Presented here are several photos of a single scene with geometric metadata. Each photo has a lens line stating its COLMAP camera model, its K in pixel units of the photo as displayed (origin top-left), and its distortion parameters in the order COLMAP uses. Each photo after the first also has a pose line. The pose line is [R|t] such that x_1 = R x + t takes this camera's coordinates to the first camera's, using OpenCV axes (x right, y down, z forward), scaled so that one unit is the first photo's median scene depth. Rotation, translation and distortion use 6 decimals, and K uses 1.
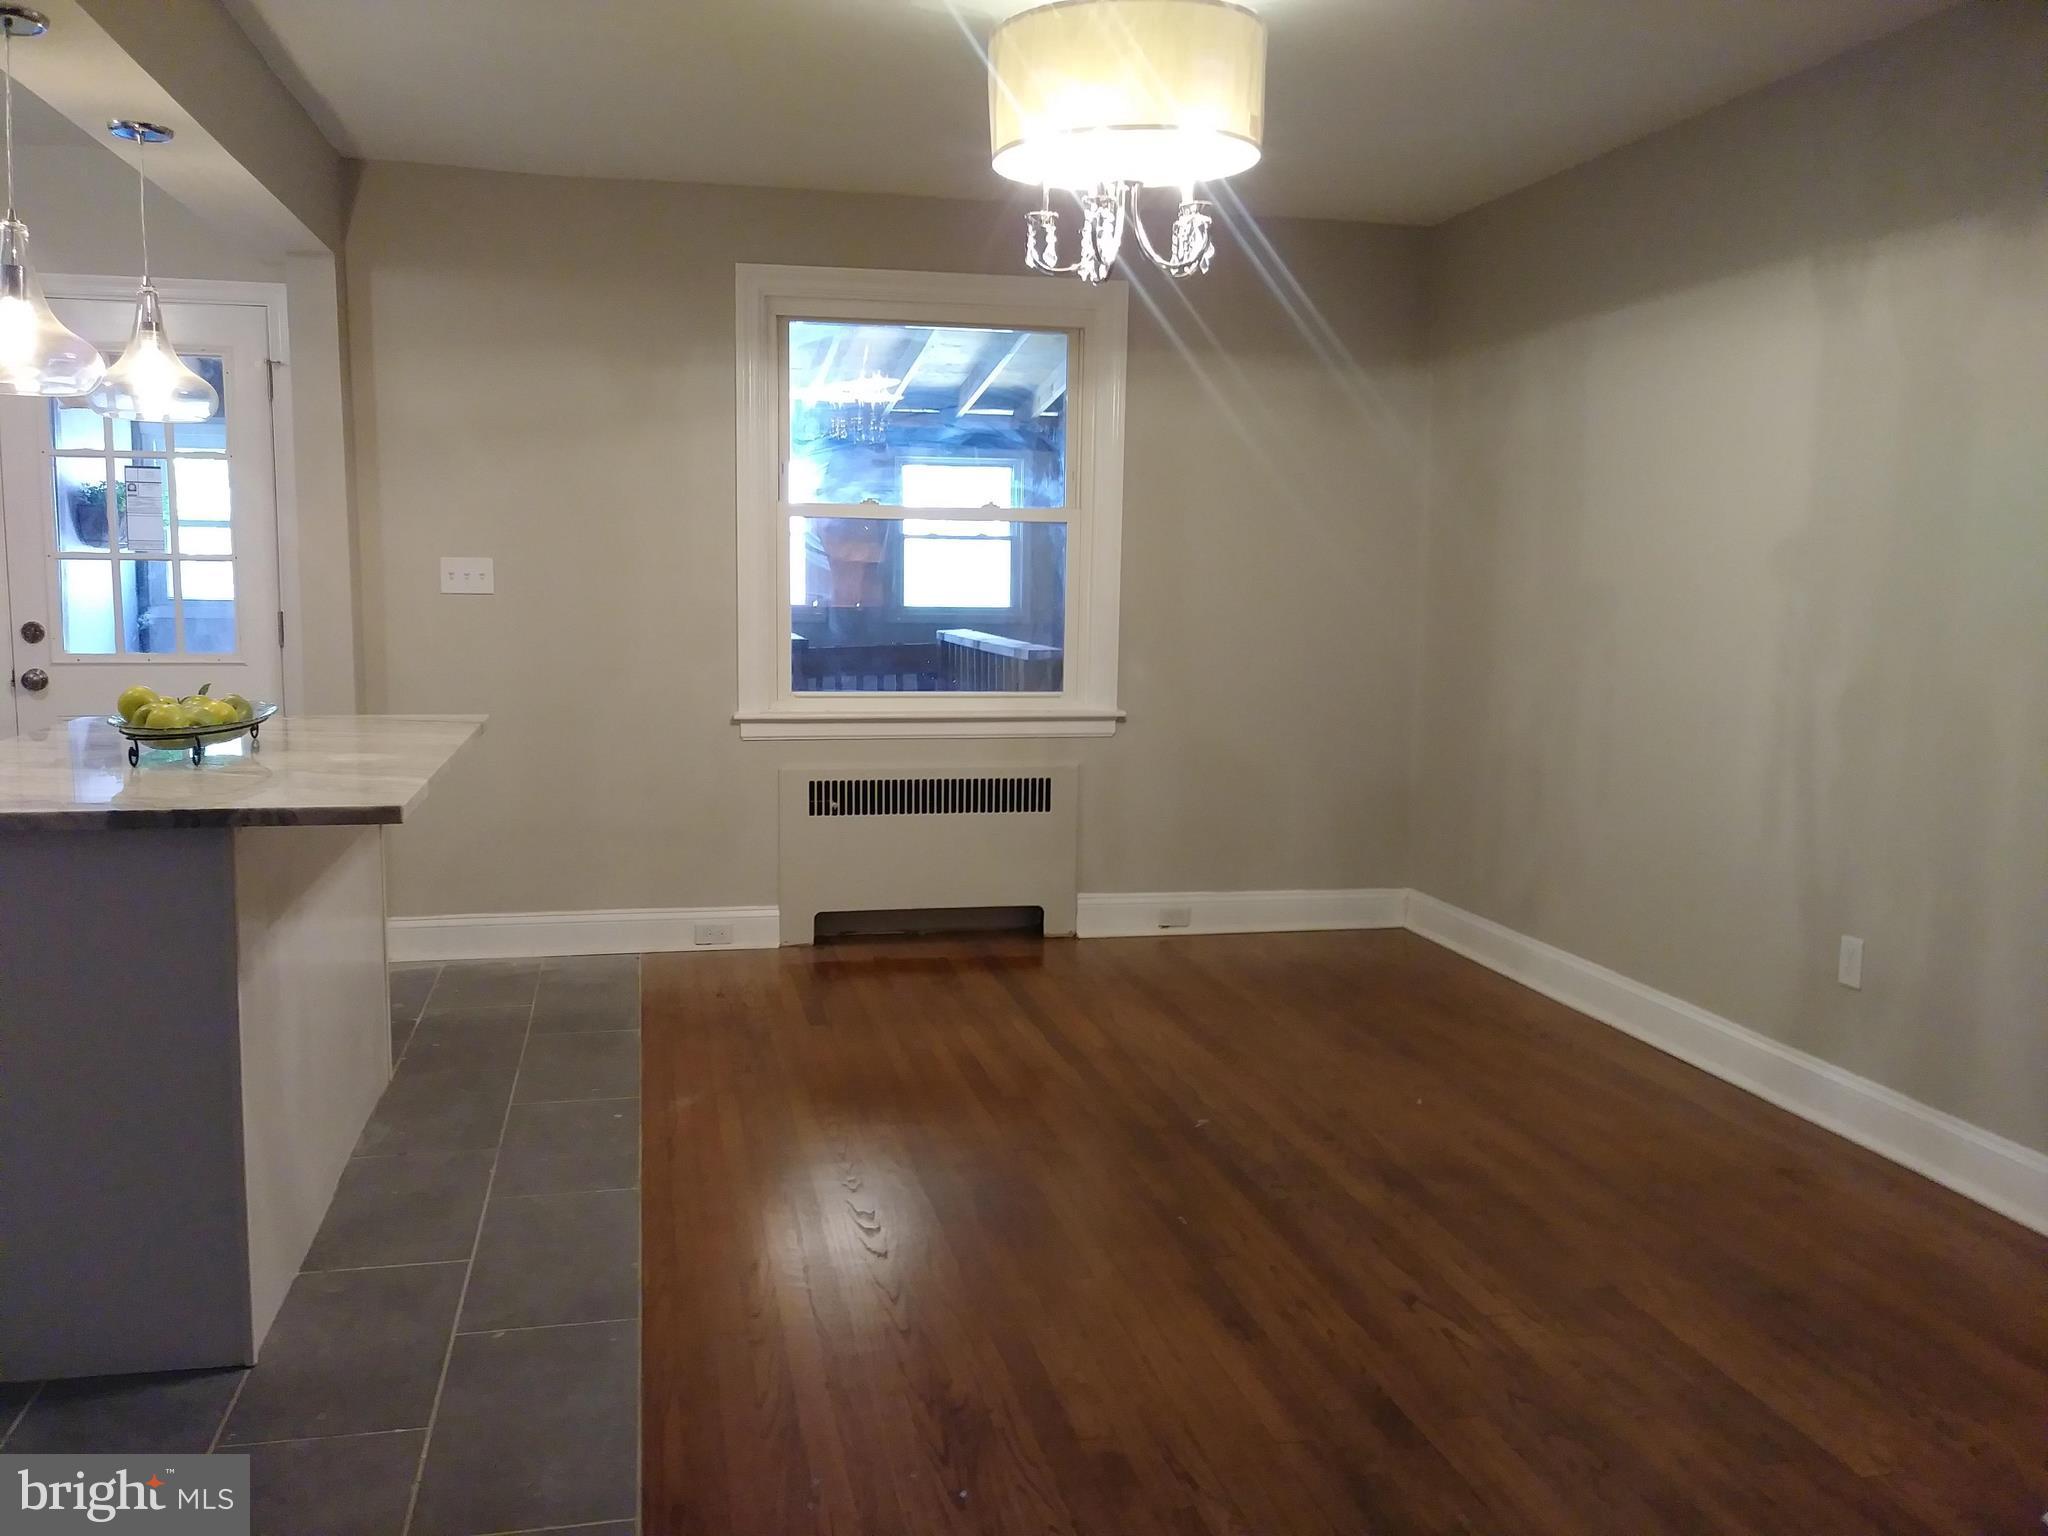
lens RADIAL K [[1676.6, 0, 1002.7], [0, 1676.6, 767.0], [0, 0, 1]] dist [0.013227, -0.003224]
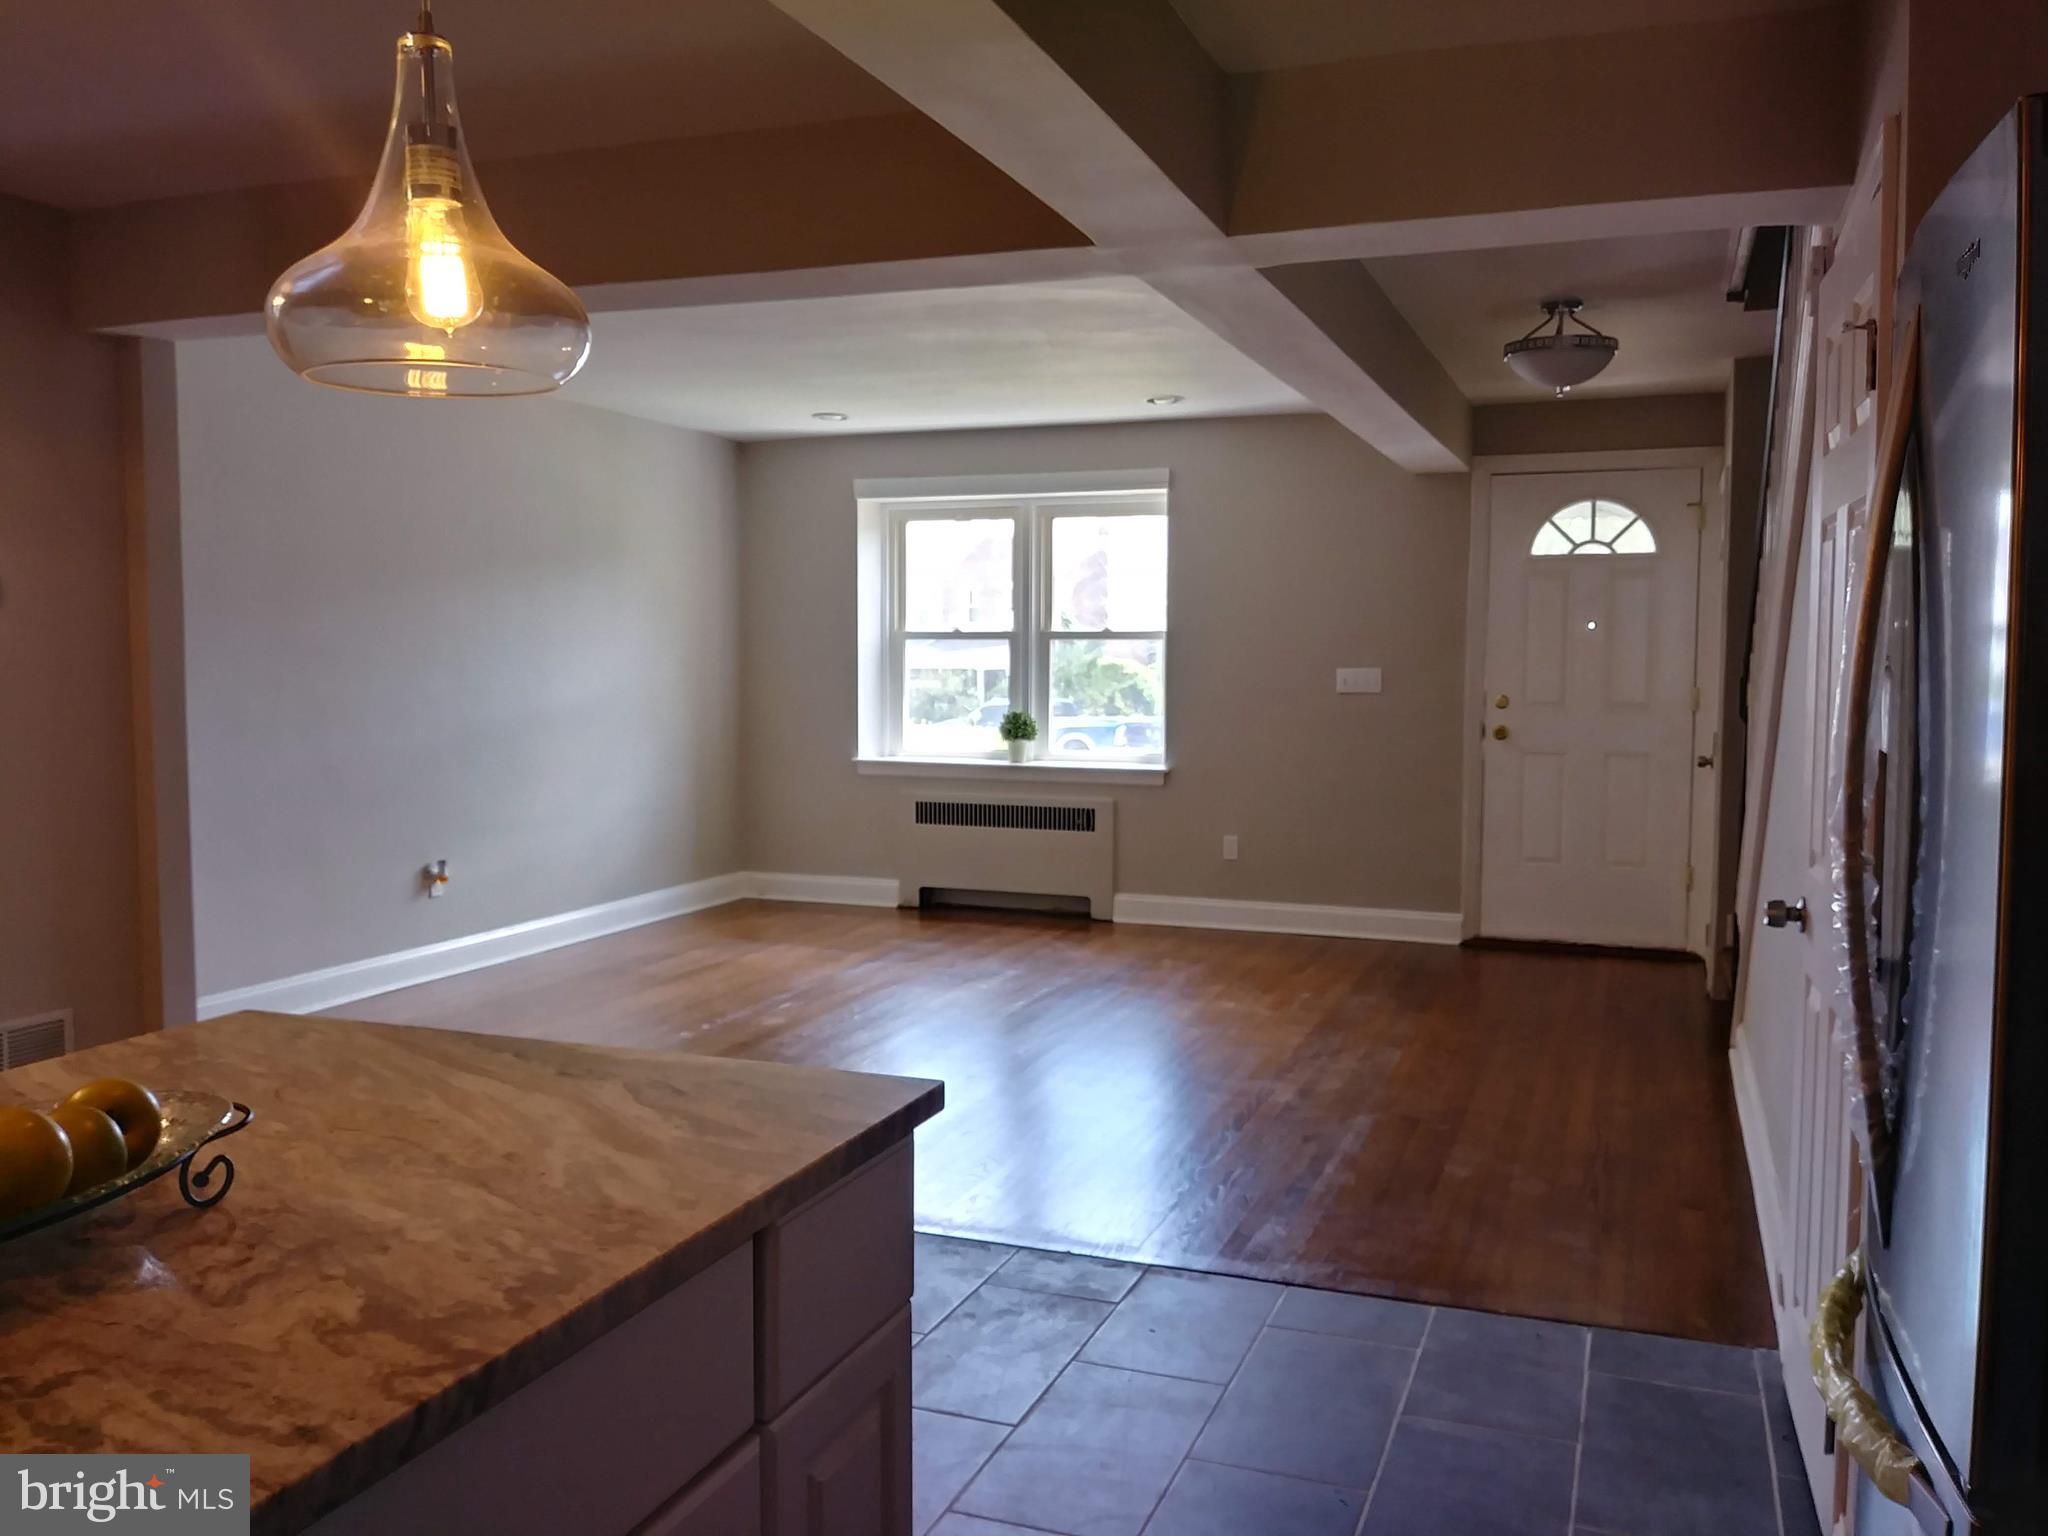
lens RADIAL K [[1648.7, 0, 1024.0], [0, 1648.7, 768.0], [0, 0, 1]] dist [0.011670, 0.002456]
pose [[0.836896, 0.028256, -0.546632, 0.842921], [-0.057109, 0.997724, -0.035860, 0.027767], [0.544374, 0.061228, 0.836605, -0.267321]]
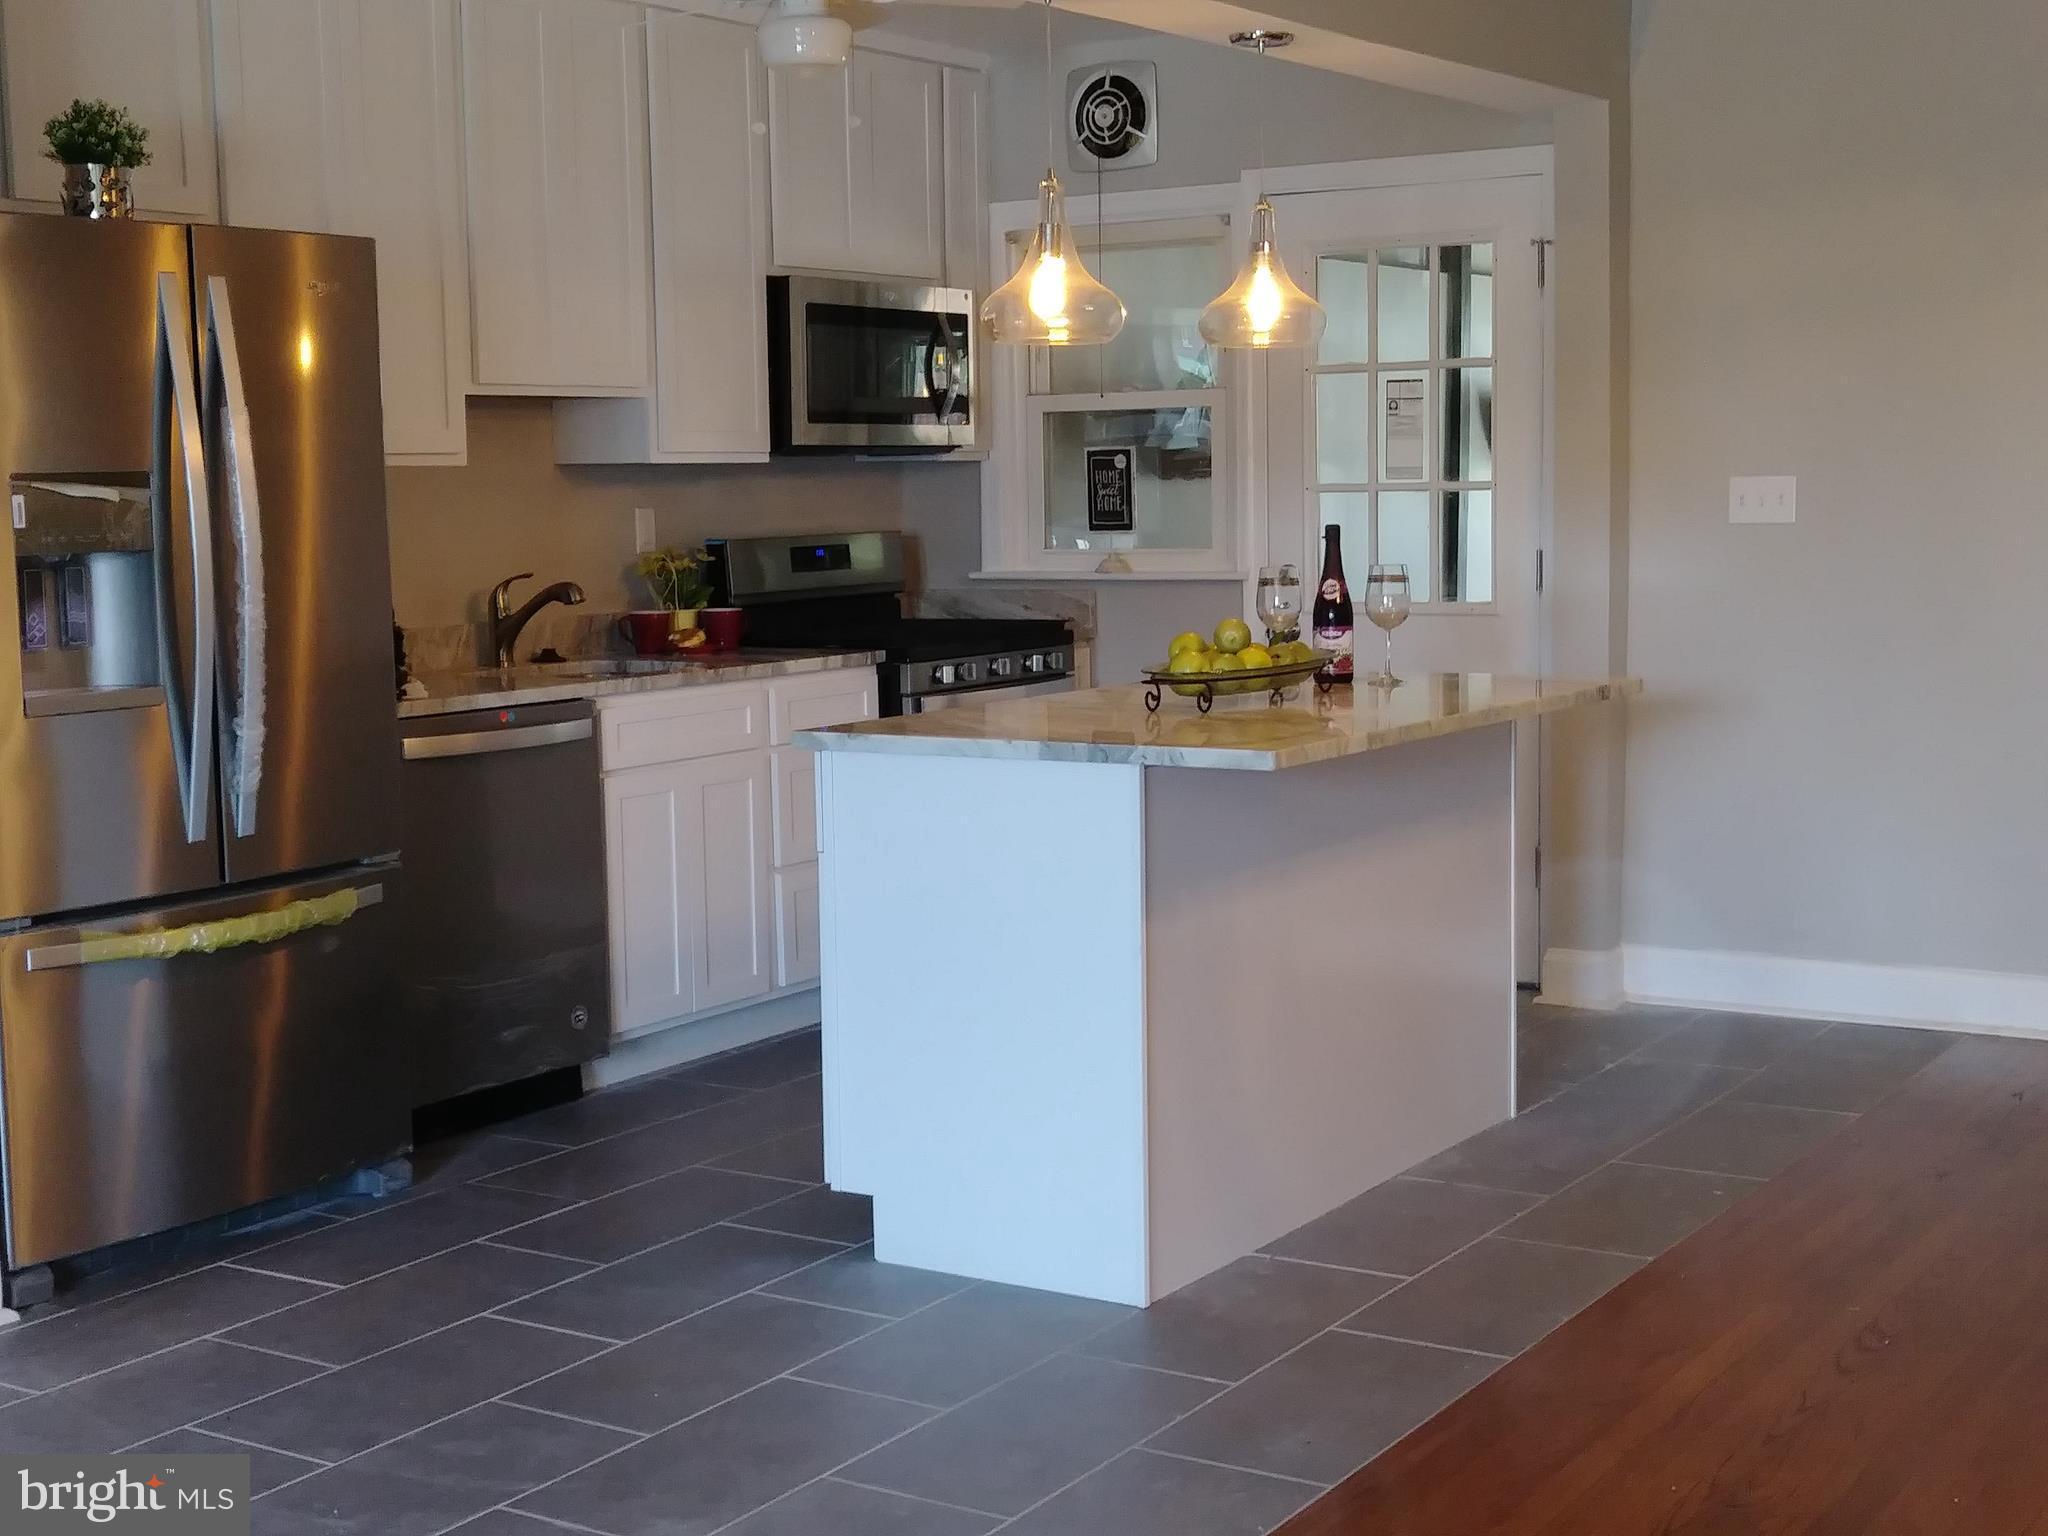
lens RADIAL K [[2782.9, 0, 960.2], [0, 2782.9, 771.7], [0, 0, 1]] dist [0.028492, 0.020232]
pose [[0.699764, 0.051307, -0.712530, 0.309712], [-0.058973, 0.998162, 0.013958, 0.010306], [0.711936, 0.032252, 0.701503, -0.119647]]
